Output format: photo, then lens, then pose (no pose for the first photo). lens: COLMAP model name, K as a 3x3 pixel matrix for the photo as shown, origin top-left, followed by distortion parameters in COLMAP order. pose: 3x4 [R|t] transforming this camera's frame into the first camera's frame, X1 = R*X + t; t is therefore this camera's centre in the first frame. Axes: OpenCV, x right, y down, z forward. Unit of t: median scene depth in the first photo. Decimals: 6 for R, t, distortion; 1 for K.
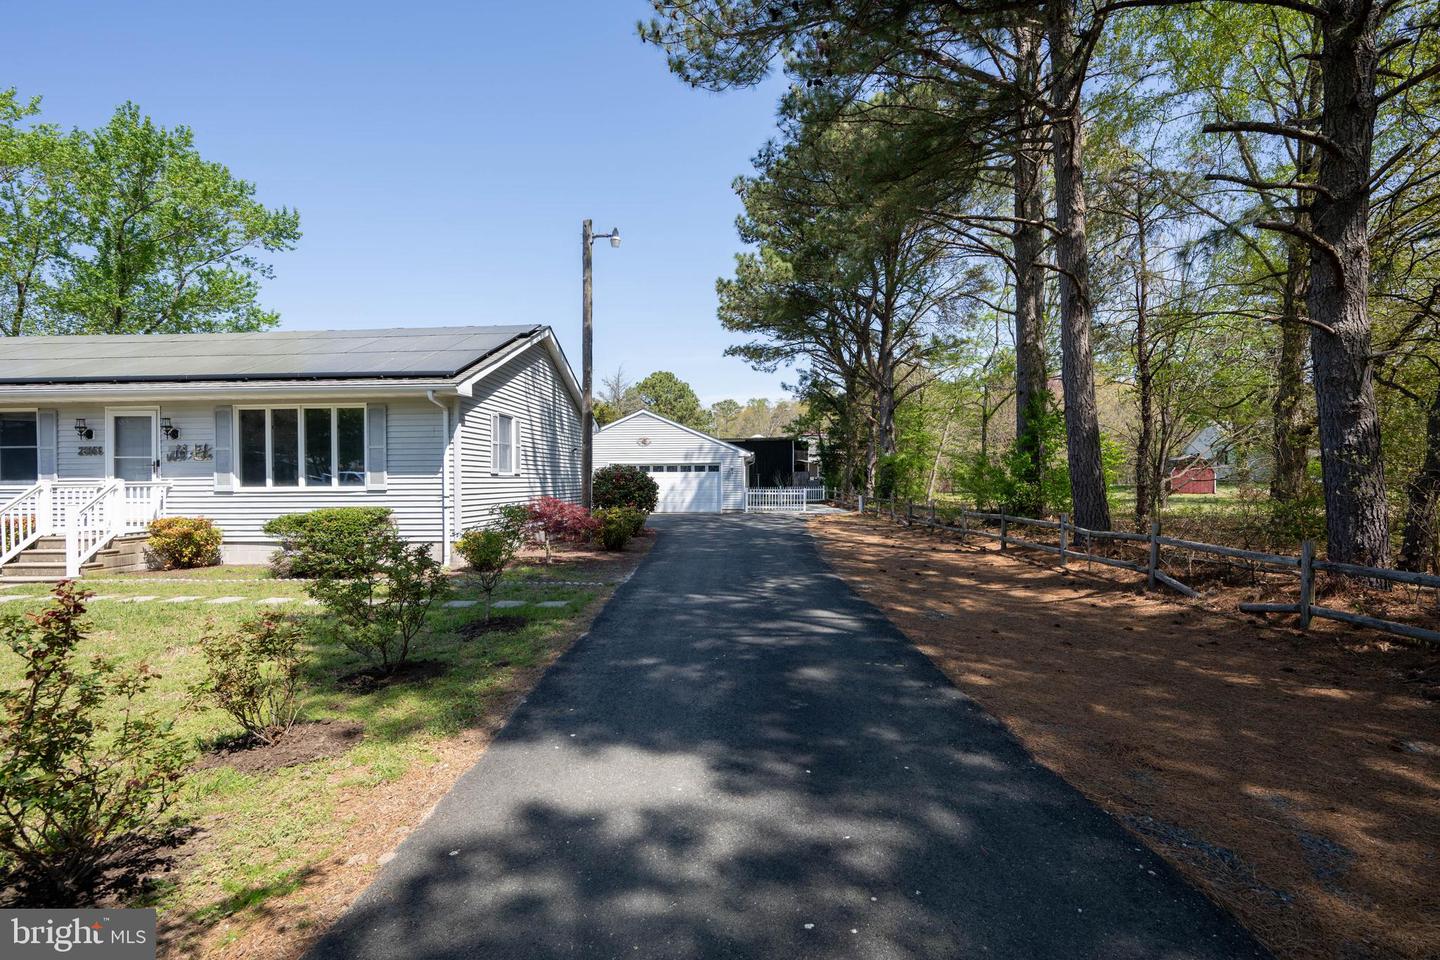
lens RADIAL K [[698.5, 0, 721.5], [0, 698.5, 477.0], [0, 0, 1]] dist [-0.002792, -0.000366]
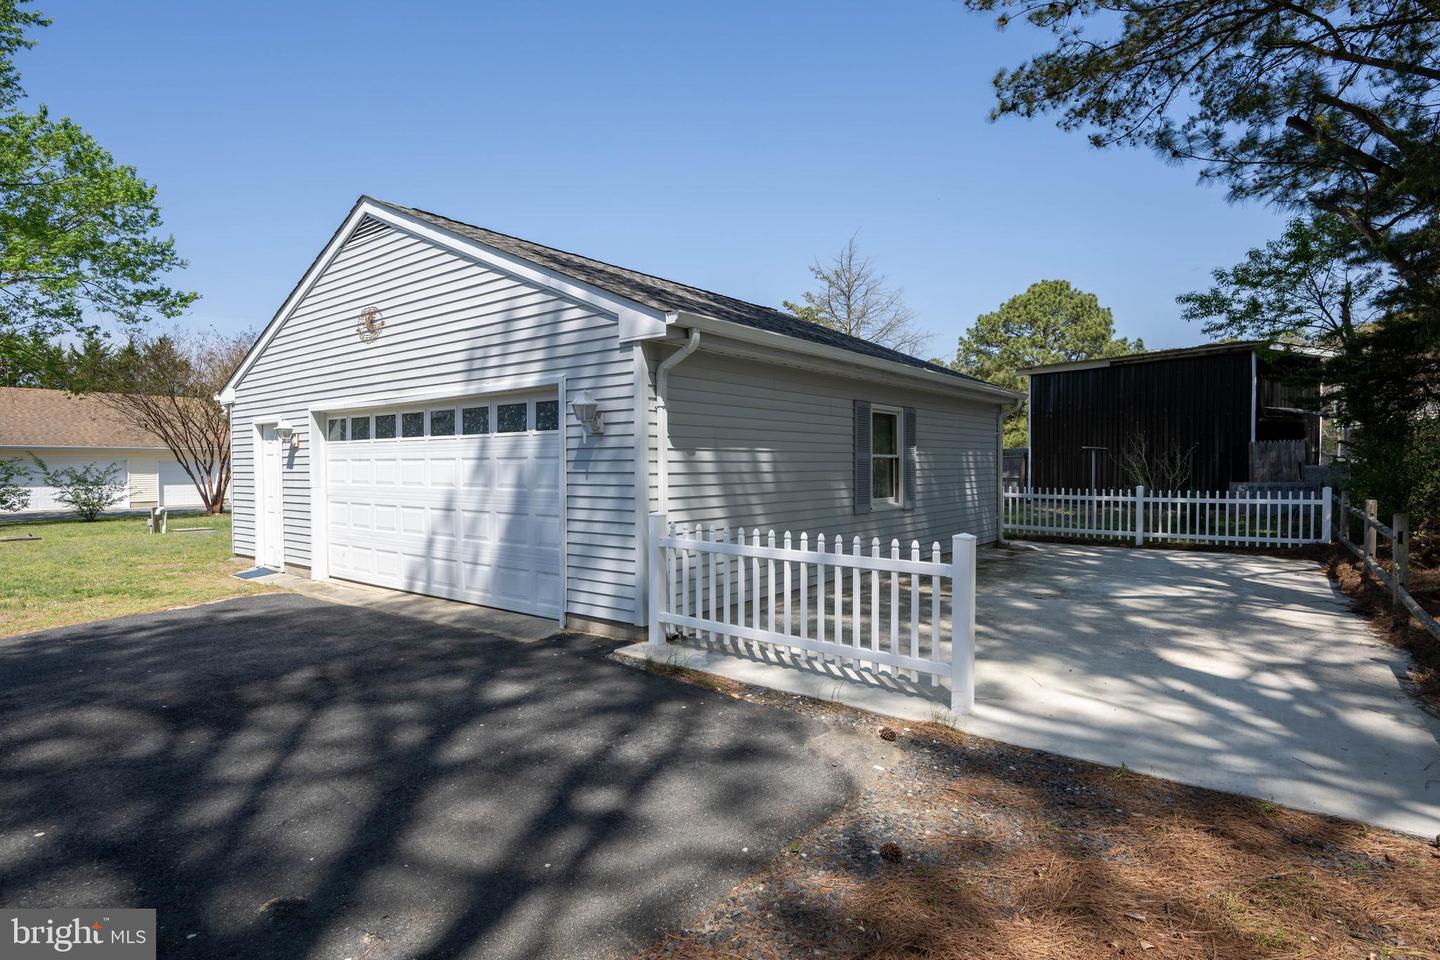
lens RADIAL K [[755.9, 0, 719.5], [0, 755.9, 488.3], [0, 0, 1]] dist [-0.011322, -0.000278]
pose [[0.814525, 0.017254, -0.579872, 0.116907], [0.003774, 0.999379, 0.035037, 0.001685], [0.580116, -0.030727, 0.813954, 0.604880]]
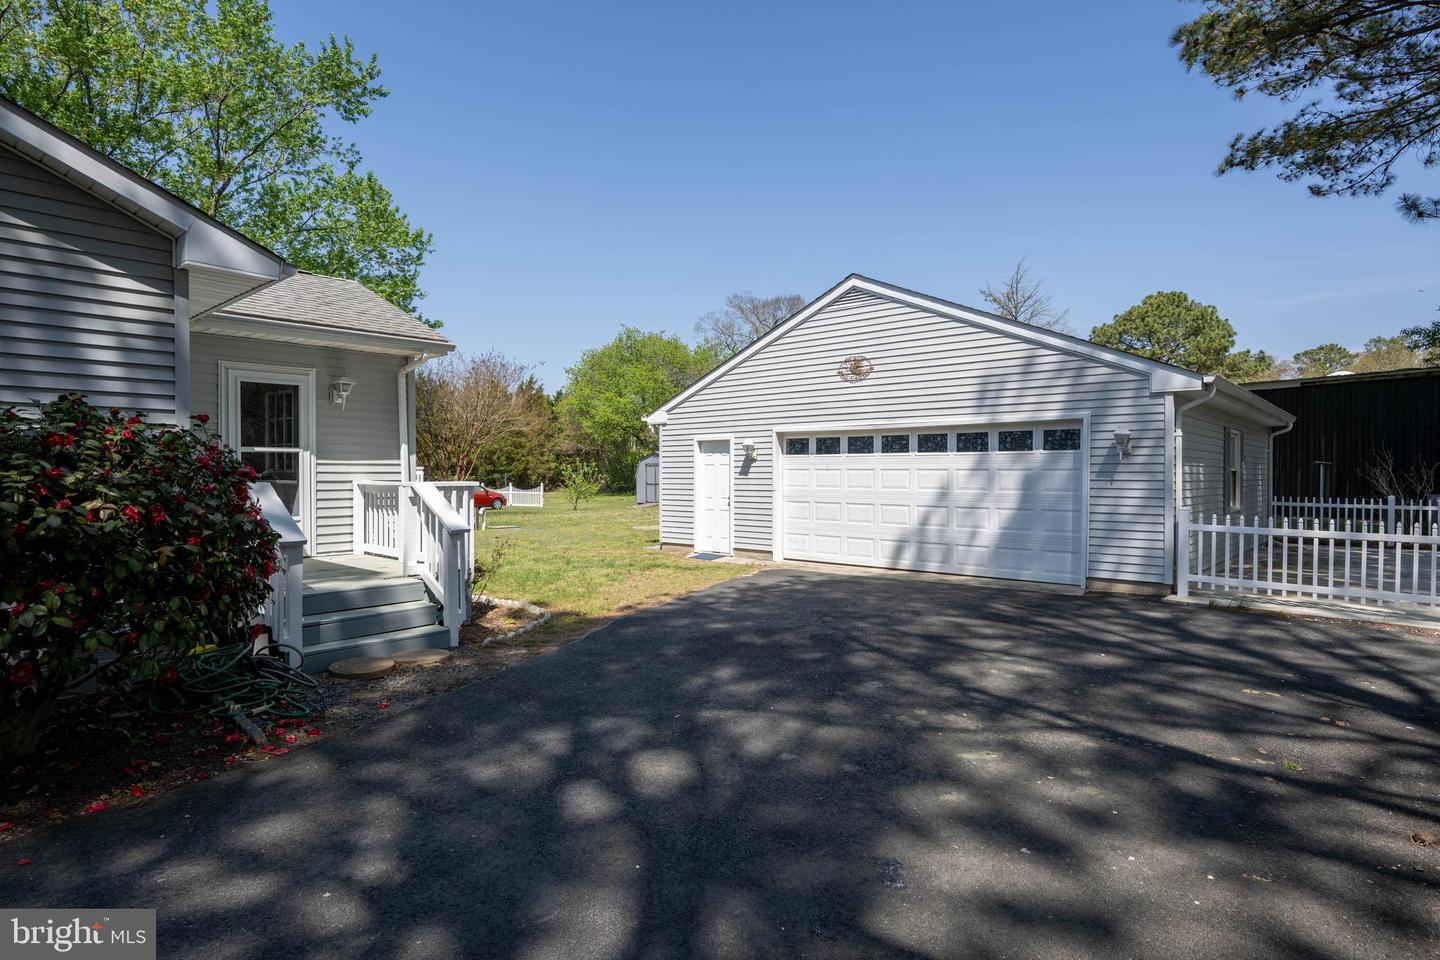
lens RADIAL K [[793.7, 0, 712.4], [0, 793.7, 478.7], [0, 0, 1]] dist [-0.000107, -0.001461]
pose [[0.786041, 0.008538, -0.618116, 0.058472], [-0.003400, 0.999949, 0.009489, 0.001497], [0.618165, -0.005357, 0.786030, 0.458212]]
